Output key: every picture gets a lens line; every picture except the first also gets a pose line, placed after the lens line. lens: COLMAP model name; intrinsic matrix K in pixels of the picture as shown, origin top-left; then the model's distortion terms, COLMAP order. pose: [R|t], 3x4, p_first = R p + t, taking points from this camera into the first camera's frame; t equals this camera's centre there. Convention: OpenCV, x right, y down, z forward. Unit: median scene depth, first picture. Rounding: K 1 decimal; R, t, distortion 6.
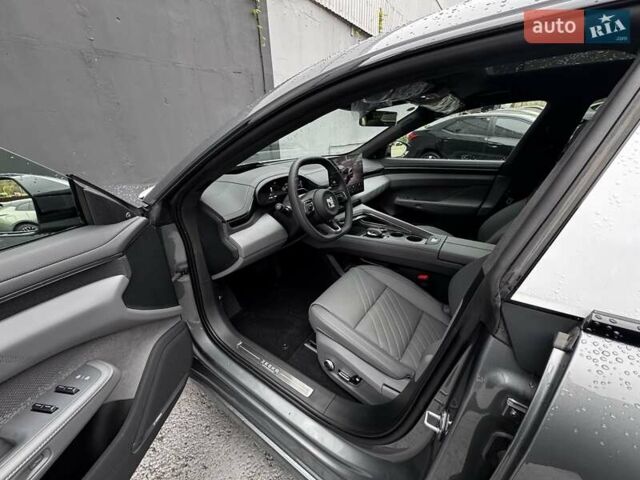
lens RADIAL K [[255.6, 0, 318.8], [0, 255.6, 238.1], [0, 0, 1]] dist [-0.002631, 0.000168]
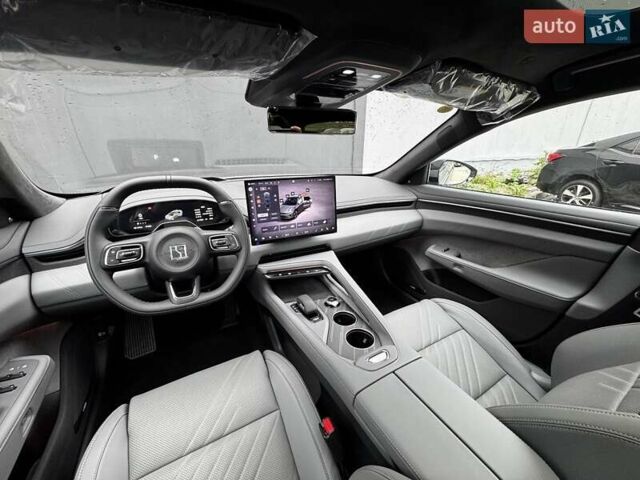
lens RADIAL K [[255.6, 0, 318.8], [0, 255.6, 238.1], [0, 0, 1]] dist [-0.002631, 0.000168]
pose [[0.902498, 0.172920, -0.394456, 0.341358], [-0.191489, 0.981463, -0.007870, -0.134620], [0.385783, 0.082637, 0.918881, 0.330446]]
